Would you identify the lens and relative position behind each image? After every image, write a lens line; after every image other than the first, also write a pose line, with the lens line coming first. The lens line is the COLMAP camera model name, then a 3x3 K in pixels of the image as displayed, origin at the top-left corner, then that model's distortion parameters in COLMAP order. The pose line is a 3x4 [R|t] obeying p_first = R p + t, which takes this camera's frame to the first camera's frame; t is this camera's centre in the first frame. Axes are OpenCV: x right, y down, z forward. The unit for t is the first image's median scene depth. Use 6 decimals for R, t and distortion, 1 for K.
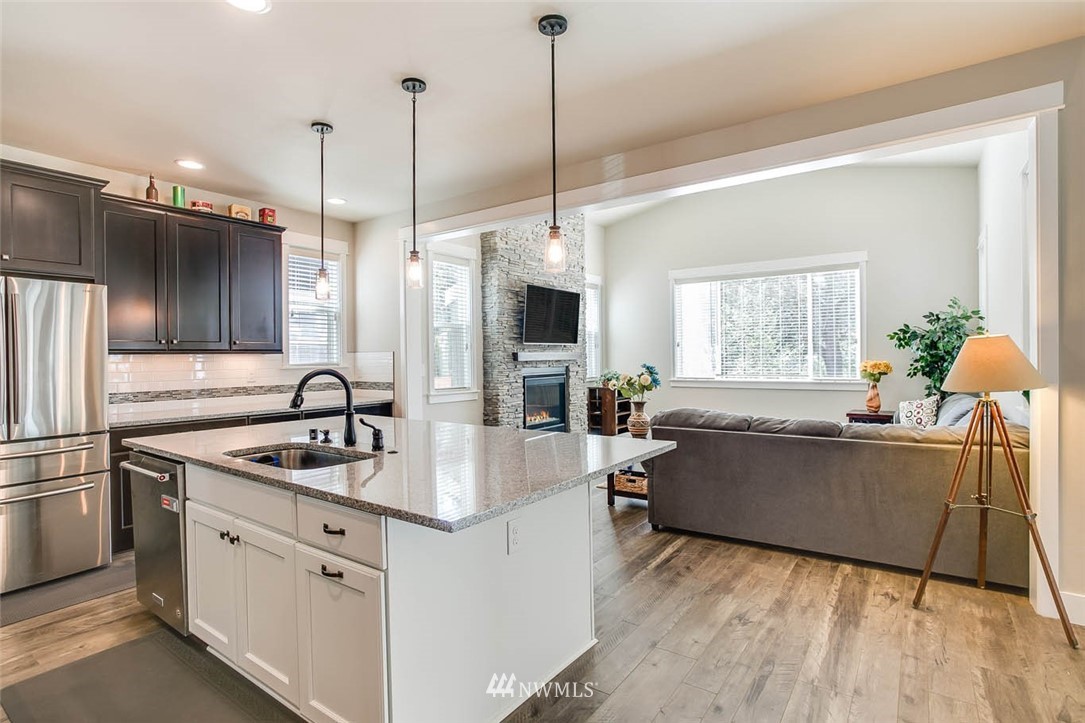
lens RADIAL K [[513.8, 0, 525.0], [0, 513.8, 355.5], [0, 0, 1]] dist [-0.050864, 0.031482]
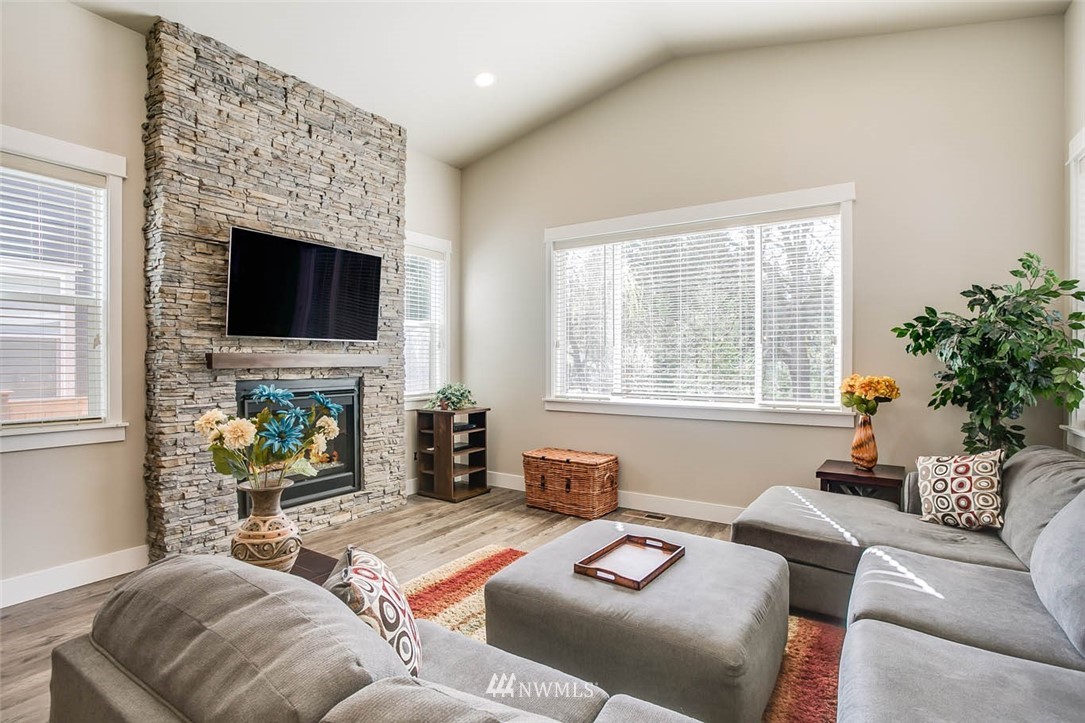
lens RADIAL K [[546.7, 0, 491.7], [0, 546.7, 358.4], [0, 0, 1]] dist [-0.055893, 0.024773]
pose [[0.999571, 0.011689, 0.026858, 0.345437], [-0.011647, 0.999931, -0.001718, -0.003701], [-0.026877, 0.001405, 0.999638, 0.554274]]
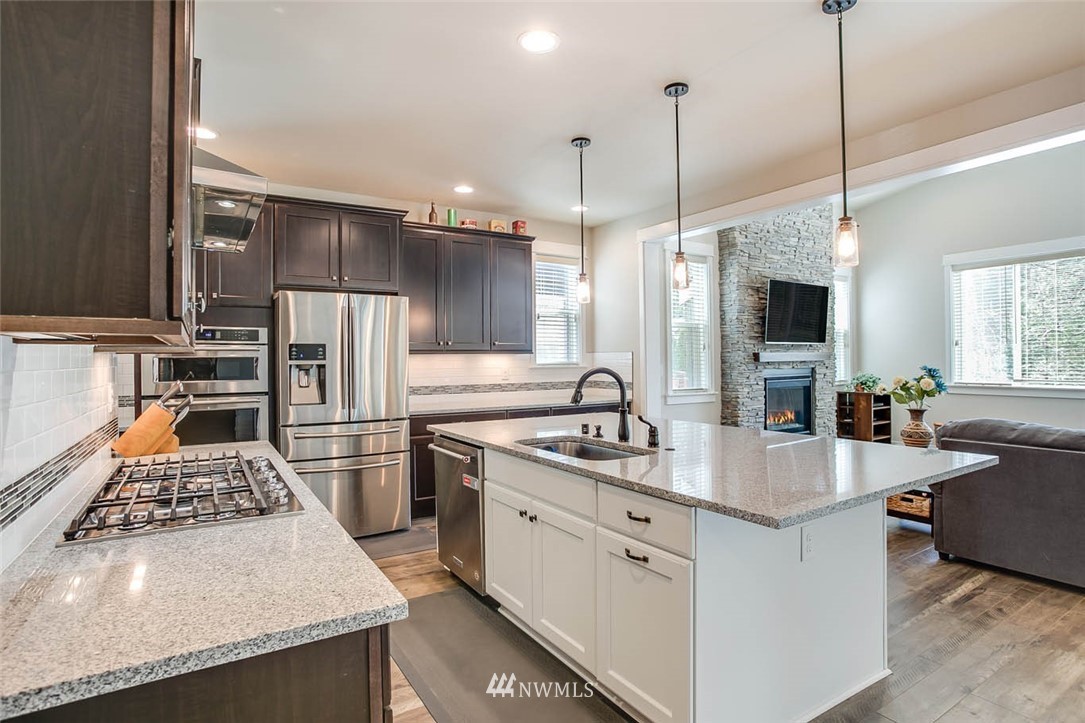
lens RADIAL K [[524.1, 0, 543.3], [0, 524.1, 354.2], [0, 0, 1]] dist [-0.051653, 0.020612]
pose [[0.934008, 0.000831, -0.357252, -0.057020], [-0.001911, 0.999995, -0.002670, 0.000328], [0.357248, 0.003176, 0.934004, -0.035010]]
